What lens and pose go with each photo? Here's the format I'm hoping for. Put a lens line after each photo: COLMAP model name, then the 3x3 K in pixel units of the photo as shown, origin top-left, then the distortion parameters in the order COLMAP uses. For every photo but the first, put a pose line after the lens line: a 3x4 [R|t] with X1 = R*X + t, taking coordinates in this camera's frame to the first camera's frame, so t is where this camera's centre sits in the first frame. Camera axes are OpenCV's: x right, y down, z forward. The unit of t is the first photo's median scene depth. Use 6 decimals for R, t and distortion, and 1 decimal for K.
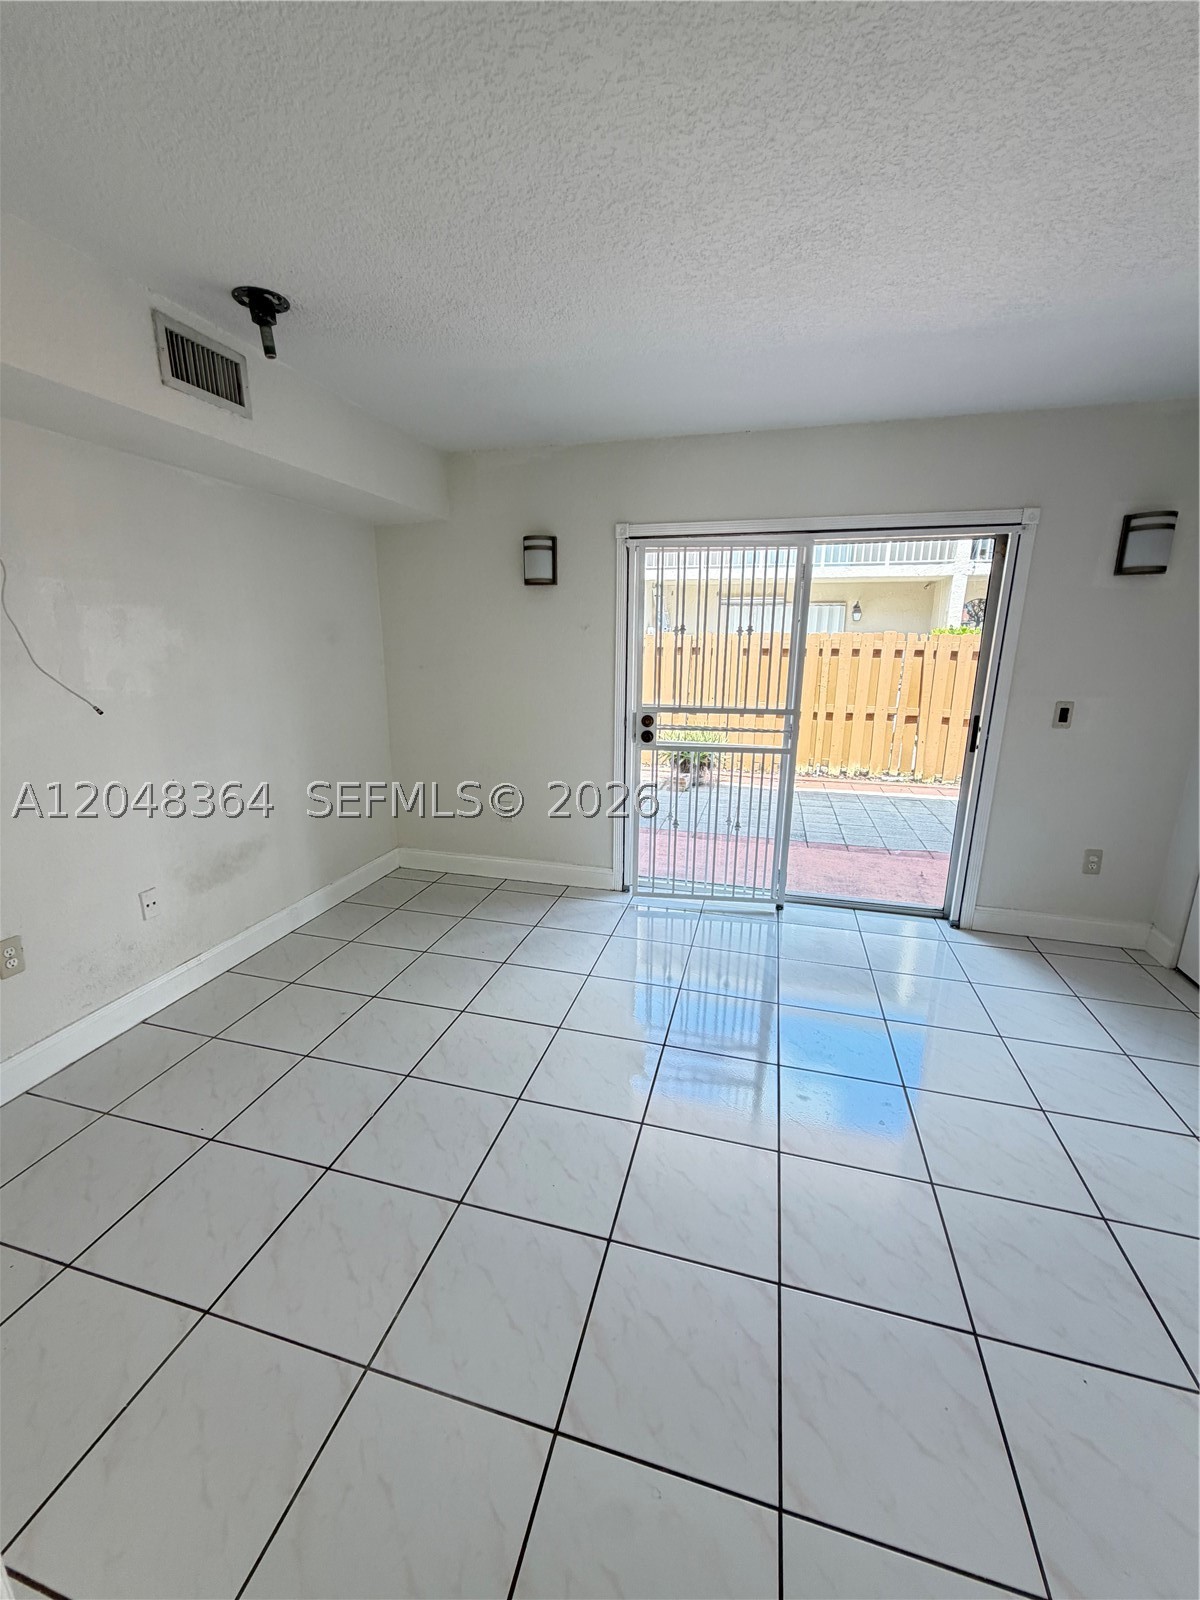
lens RADIAL K [[636.5, 0, 596.6], [0, 636.5, 793.7], [0, 0, 1]] dist [-0.001720, 0.000719]
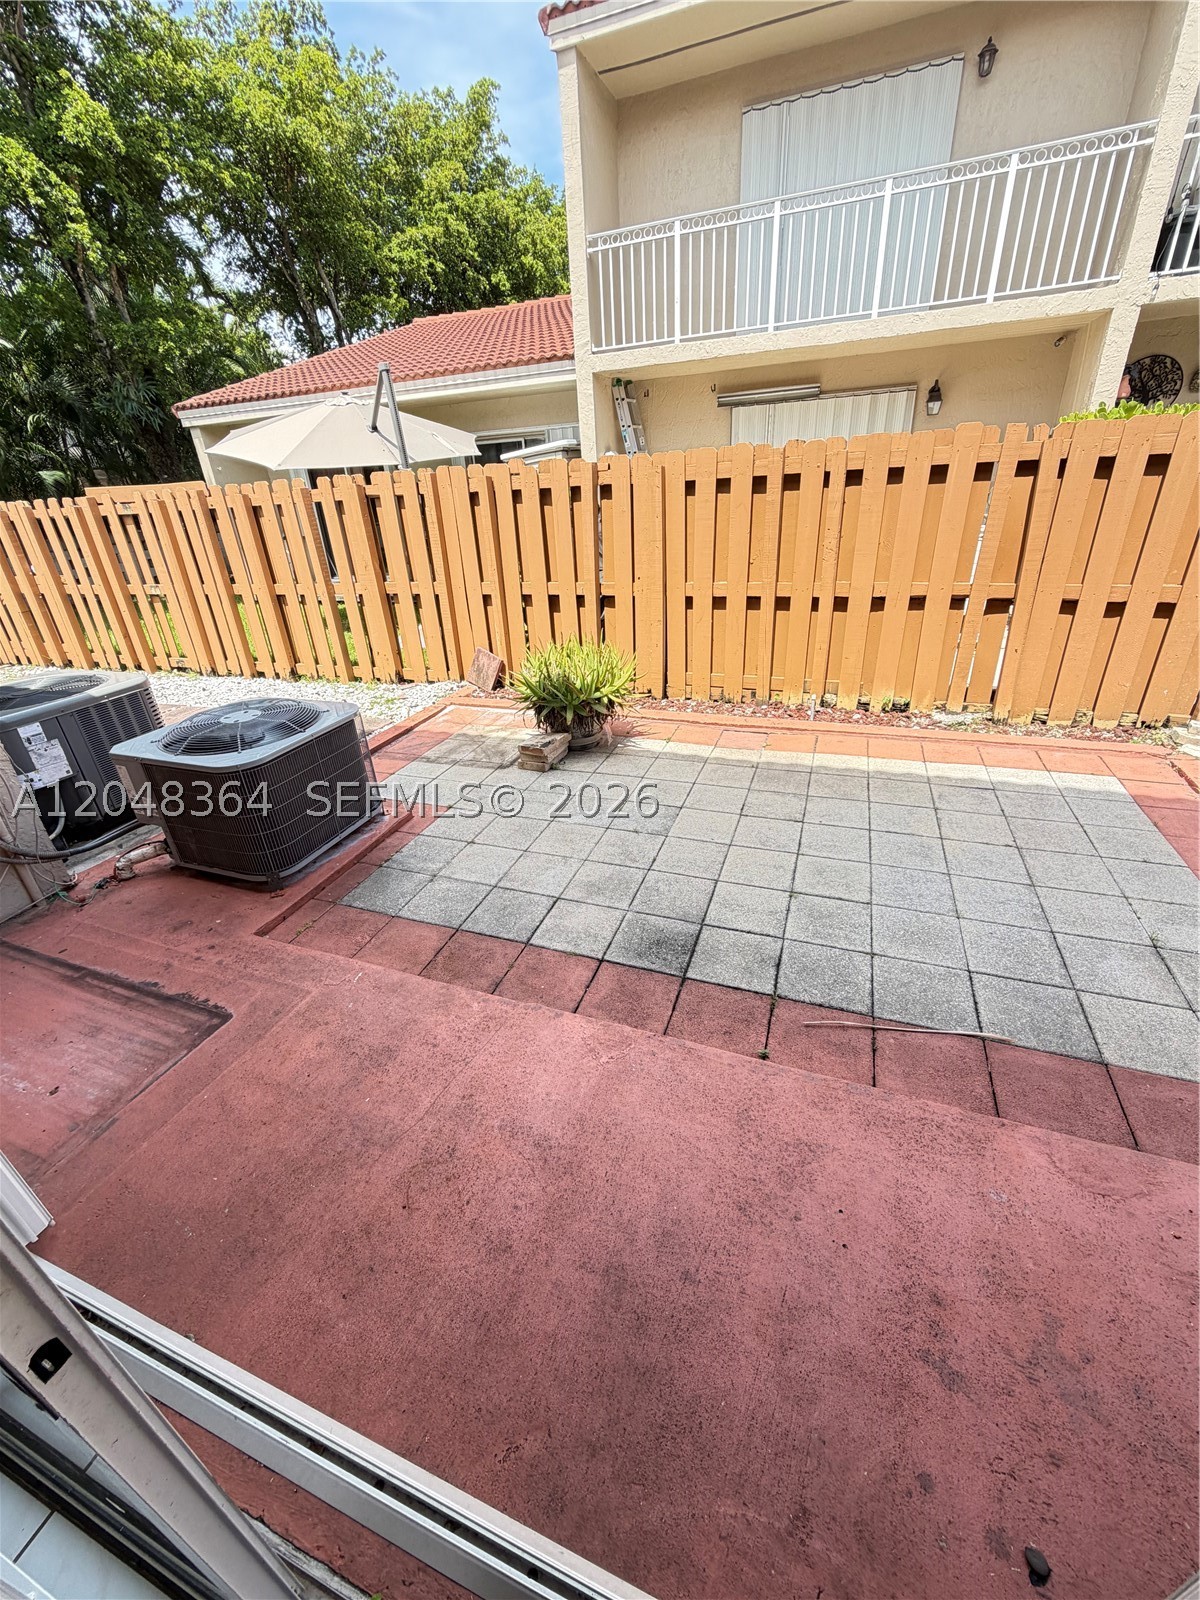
lens RADIAL K [[636.5, 0, 591.9], [0, 636.5, 791.5], [0, 0, 1]] dist [-0.001720, 0.000719]
pose [[0.992930, -0.016548, -0.117544, 0.216420], [0.042573, 0.974002, 0.222504, -0.096683], [0.110806, -0.225935, 0.967820, 0.411901]]
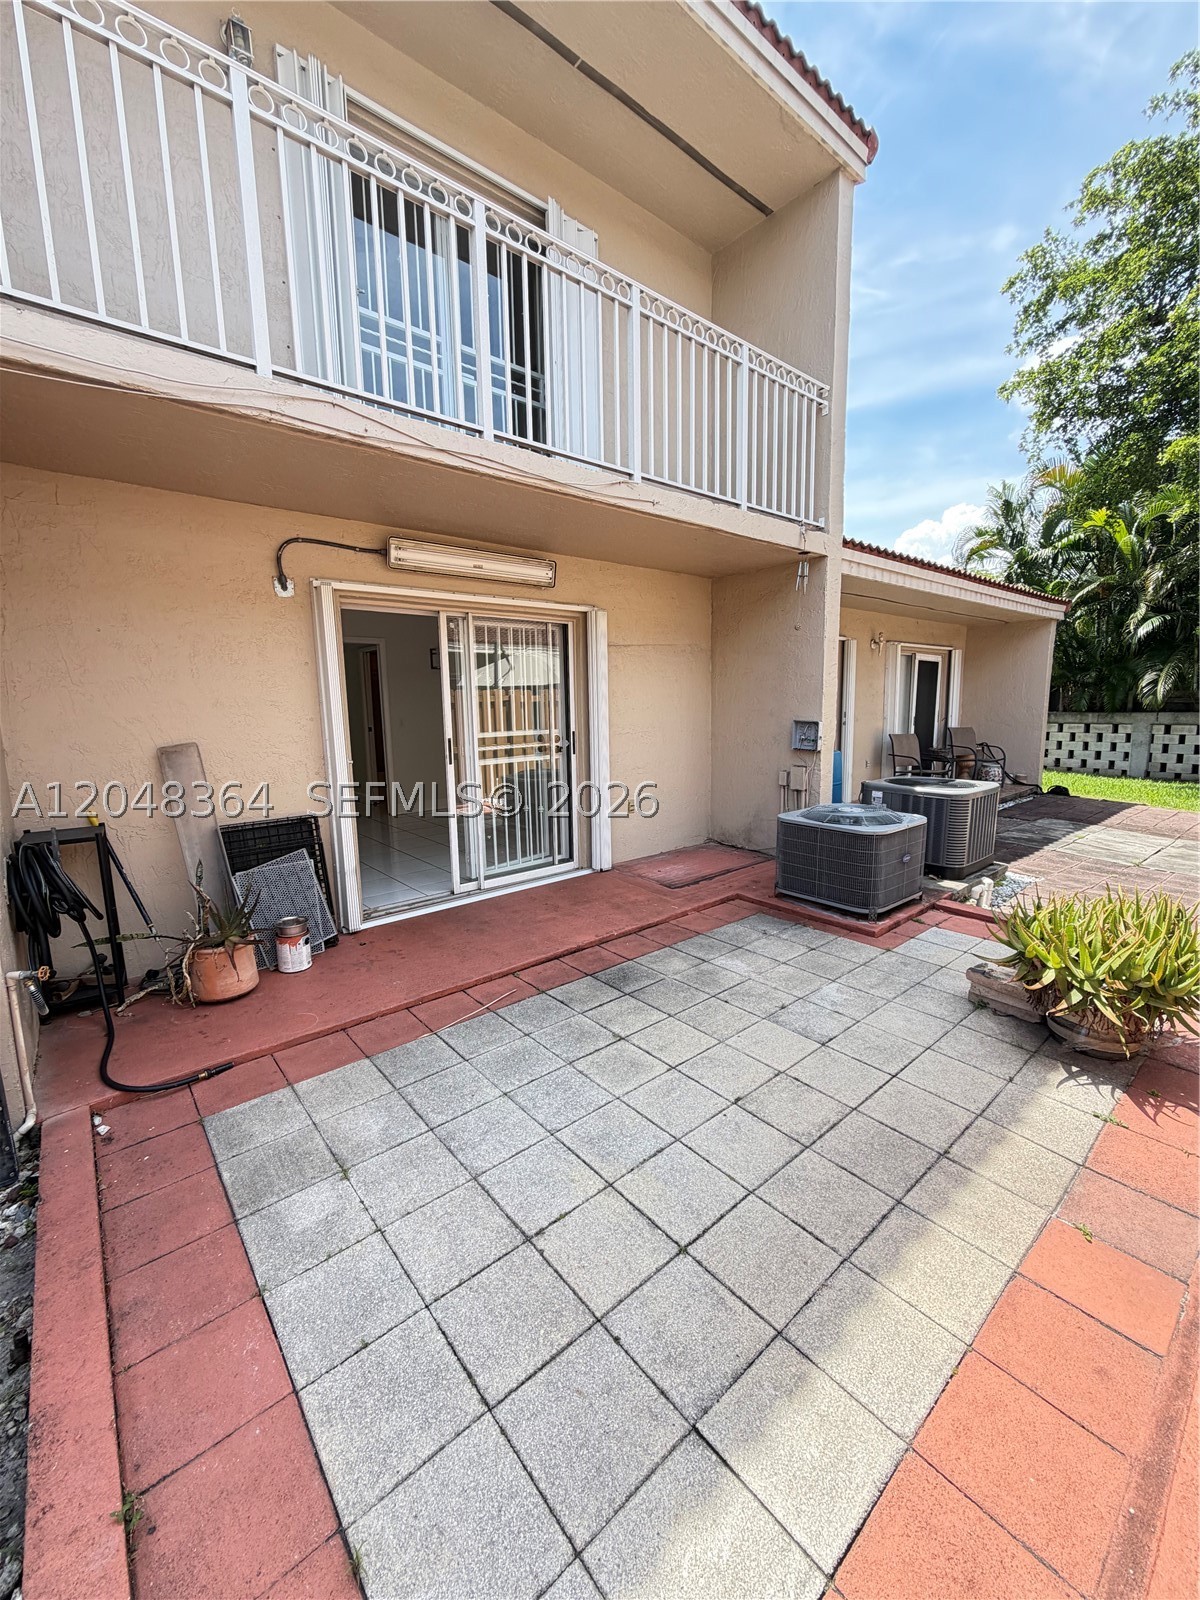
lens RADIAL K [[636.5, 0, 600.0], [0, 636.5, 797.2], [0, 0, 1]] dist [-0.001720, 0.000719]
pose [[-0.573103, 0.124675, -0.809944, 0.568485], [-0.178605, 0.945596, 0.271934, -0.193175], [0.799783, 0.300506, -0.519657, 0.878465]]
